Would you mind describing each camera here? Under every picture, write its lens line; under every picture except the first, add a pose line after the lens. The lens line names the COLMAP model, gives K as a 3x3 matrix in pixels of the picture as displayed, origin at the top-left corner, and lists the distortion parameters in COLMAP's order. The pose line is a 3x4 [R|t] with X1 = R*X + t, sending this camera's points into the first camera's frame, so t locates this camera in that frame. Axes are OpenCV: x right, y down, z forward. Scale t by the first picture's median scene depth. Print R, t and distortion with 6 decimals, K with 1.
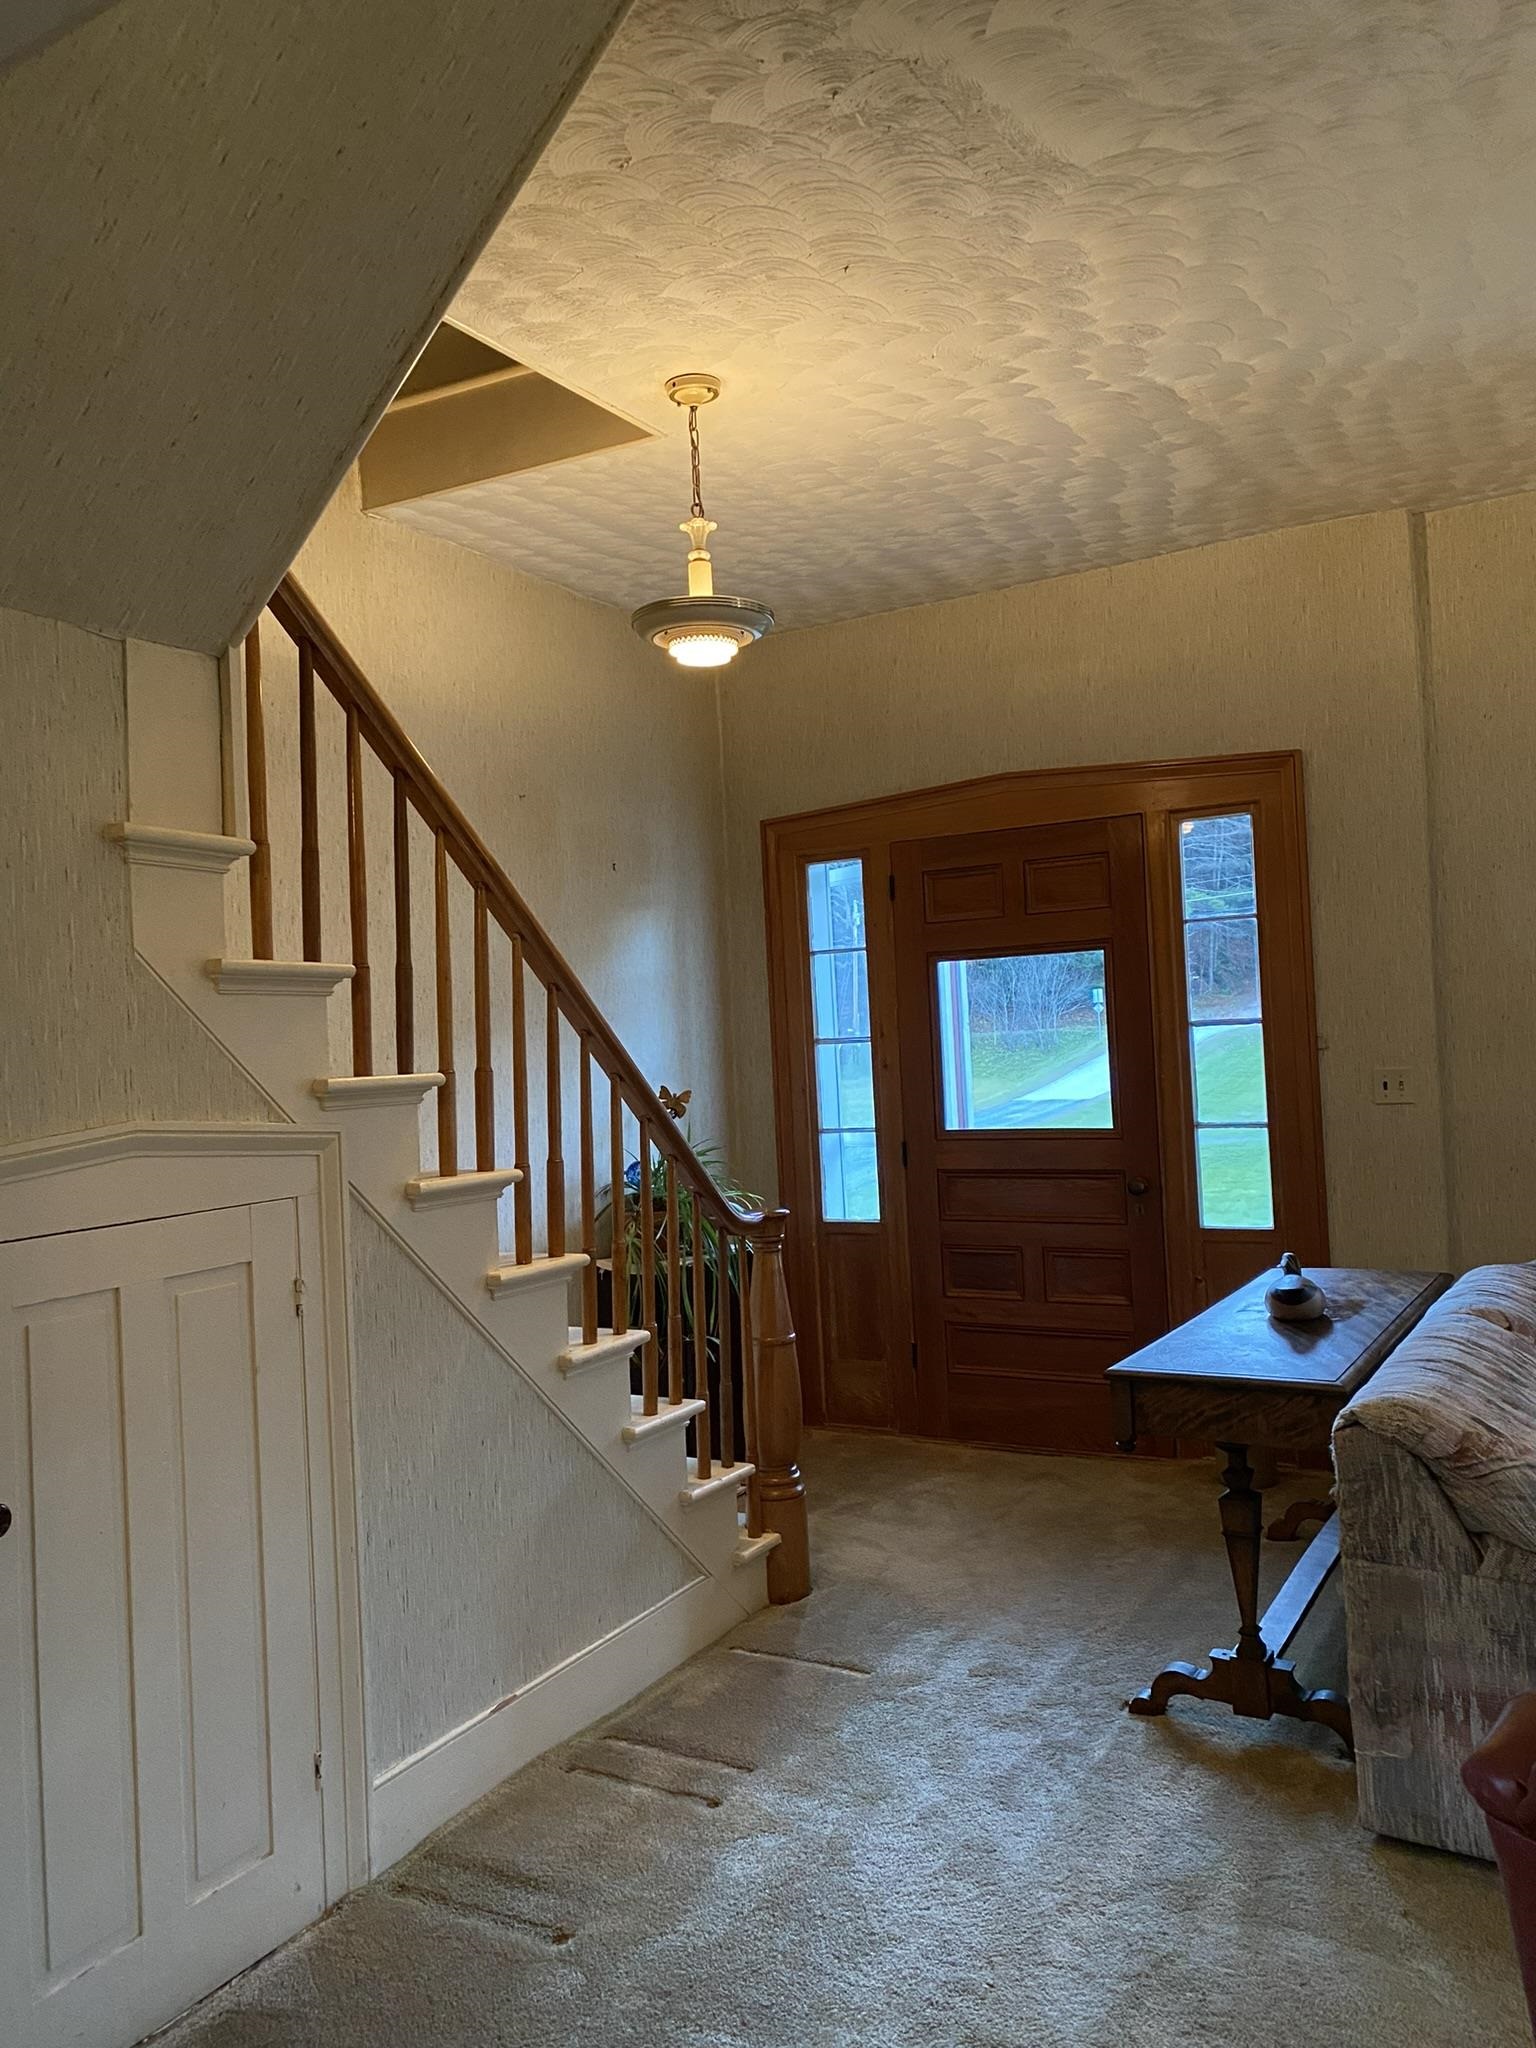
lens RADIAL K [[1560.0, 0, 768.0], [0, 1560.0, 1024.0], [0, 0, 1]] dist [0.006683, 0.000457]
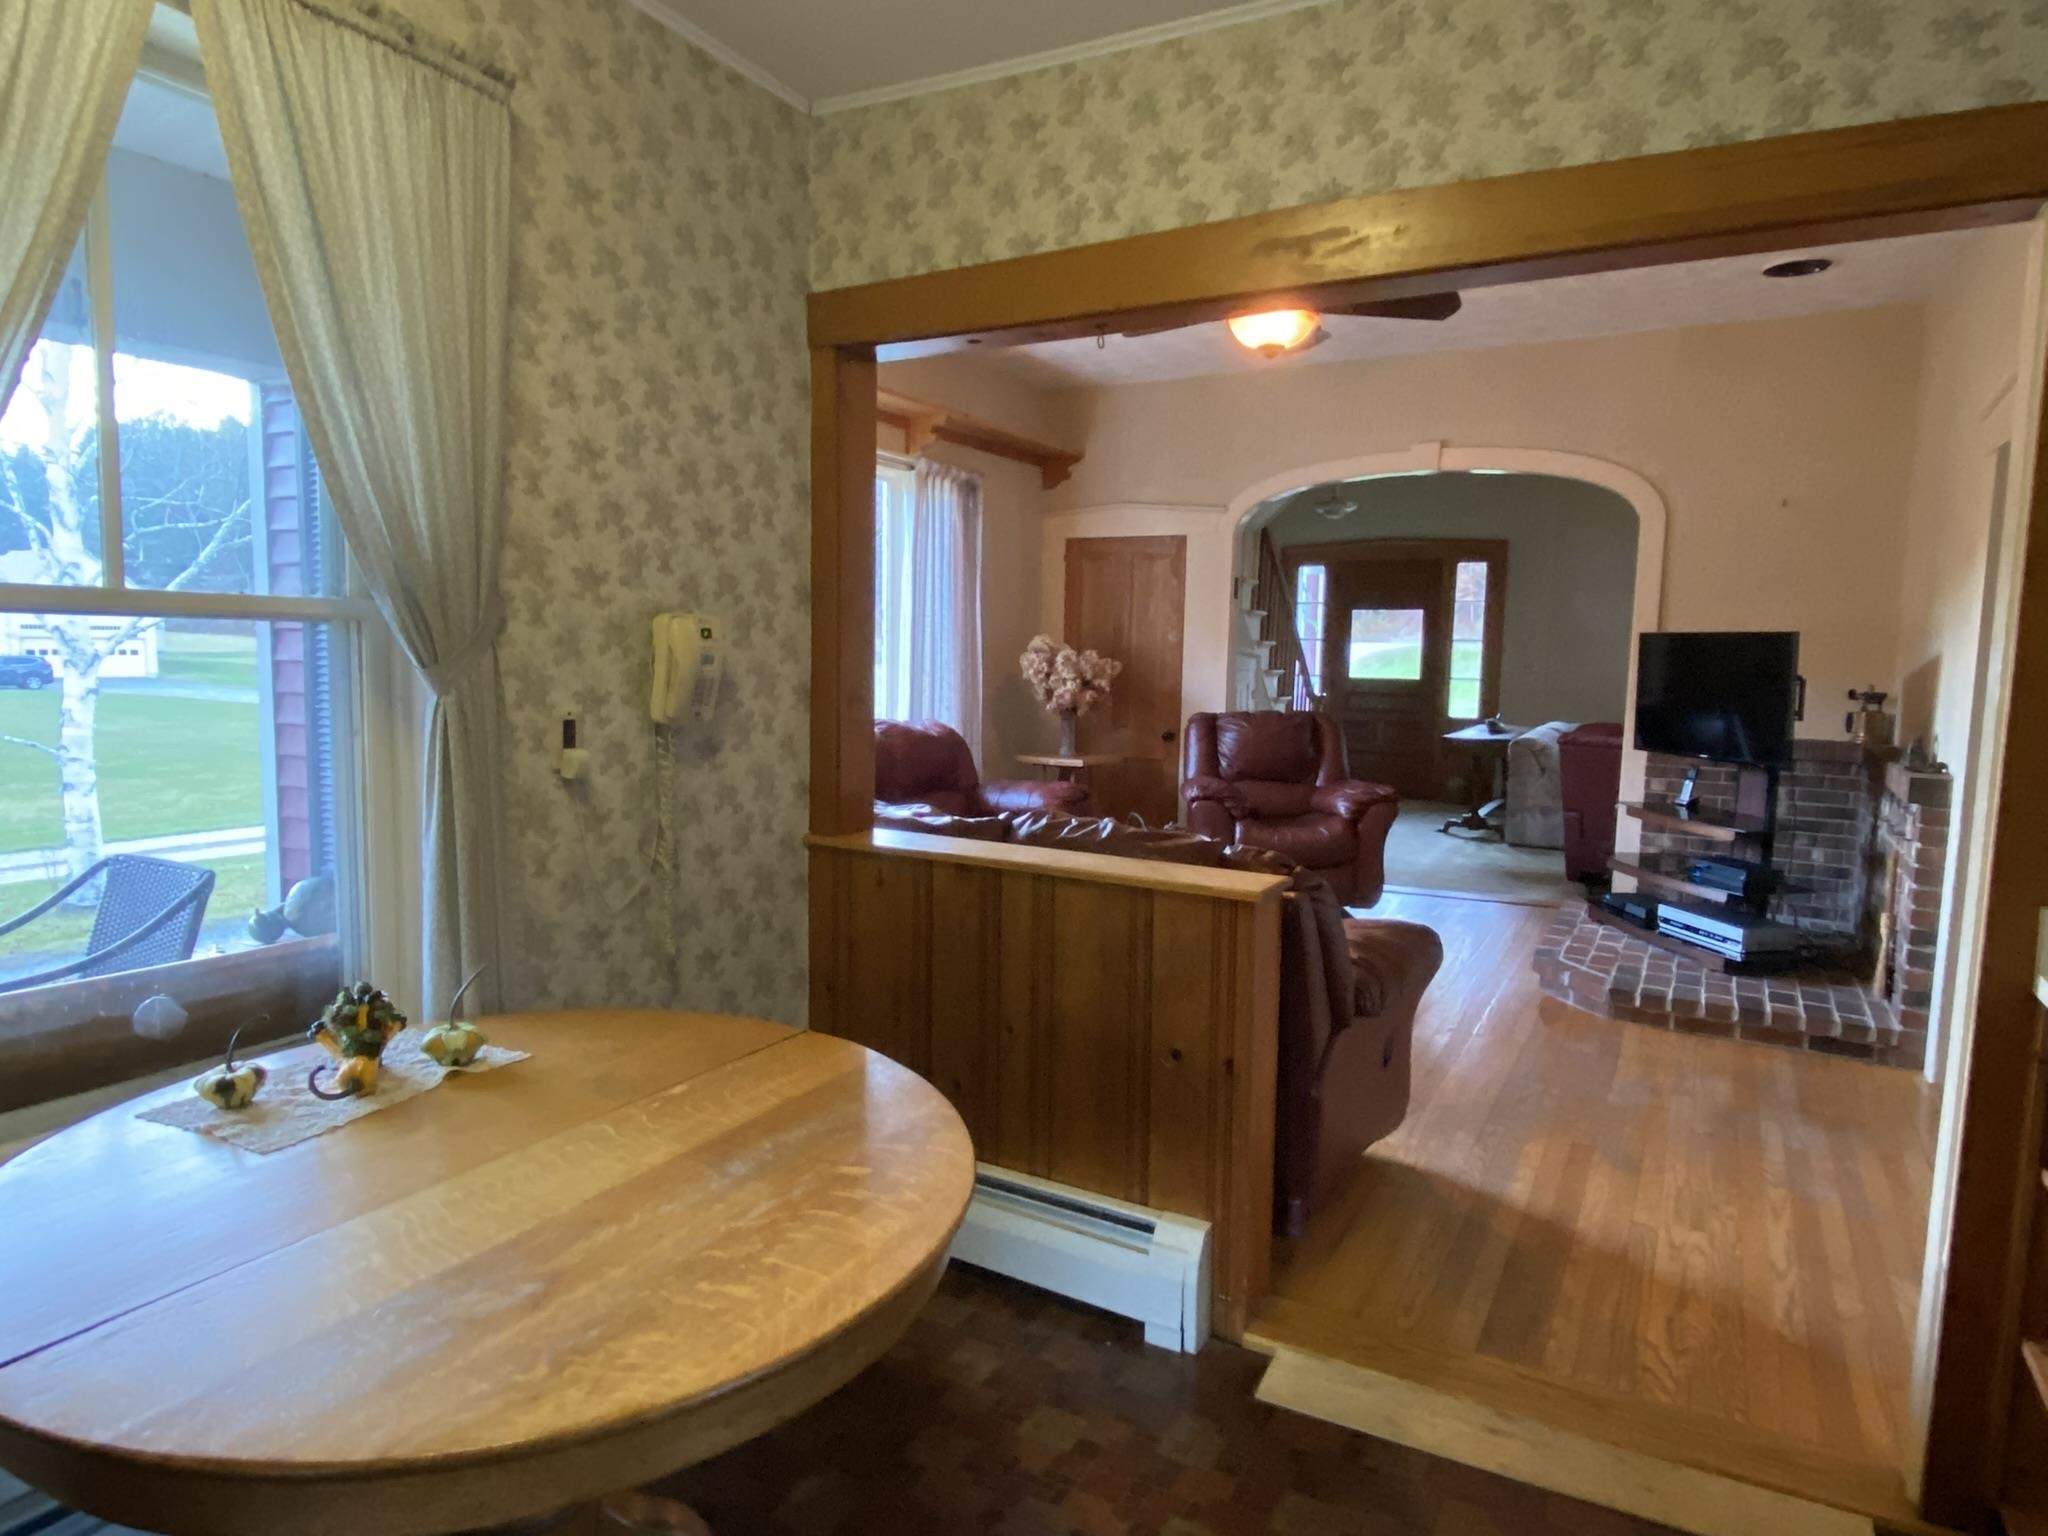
lens RADIAL K [[1174.6, 0, 1024.0], [0, 1174.6, 768.0], [0, 0, 1]] dist [-0.000357, -0.049380]
pose [[0.997658, 0.068373, -0.001670, -0.713434], [-0.067759, 0.991428, 0.111710, 0.065565], [0.009293, -0.111335, 0.993739, -1.639064]]
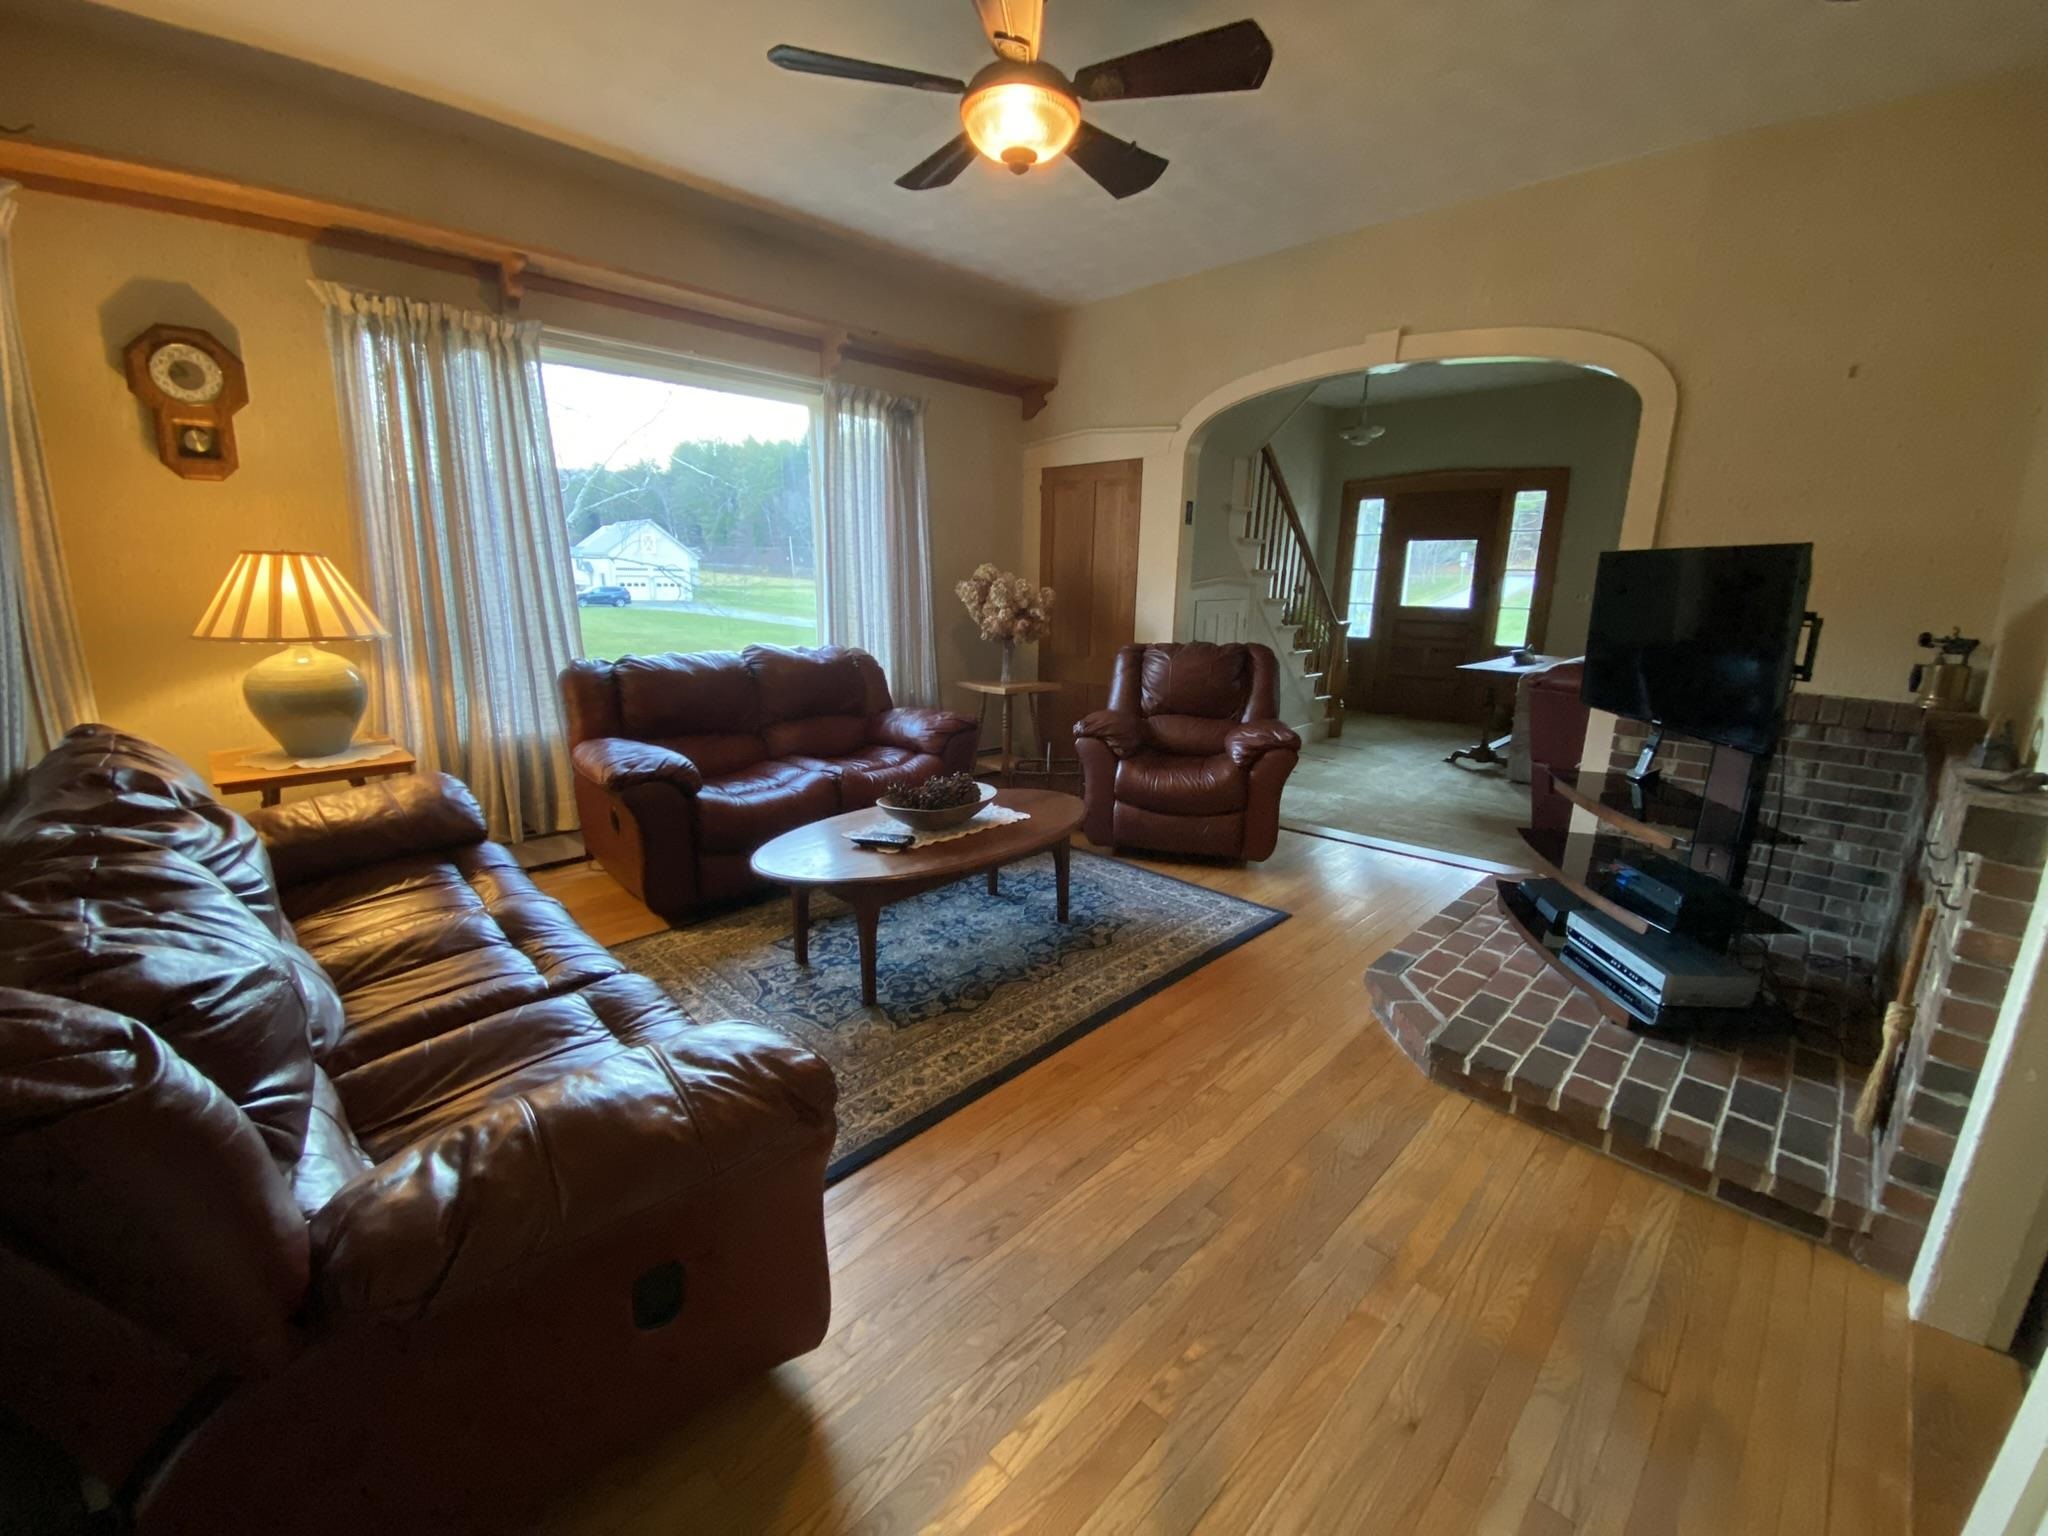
lens RADIAL K [[832.7, 0, 1026.5], [0, 832.7, 776.1], [0, 0, 1]] dist [0.002482, -0.018627]
pose [[0.965004, 0.123116, -0.231540, -0.252105], [-0.062344, 0.965335, 0.253458, 0.048450], [0.254718, -0.230152, 0.939228, -1.058238]]
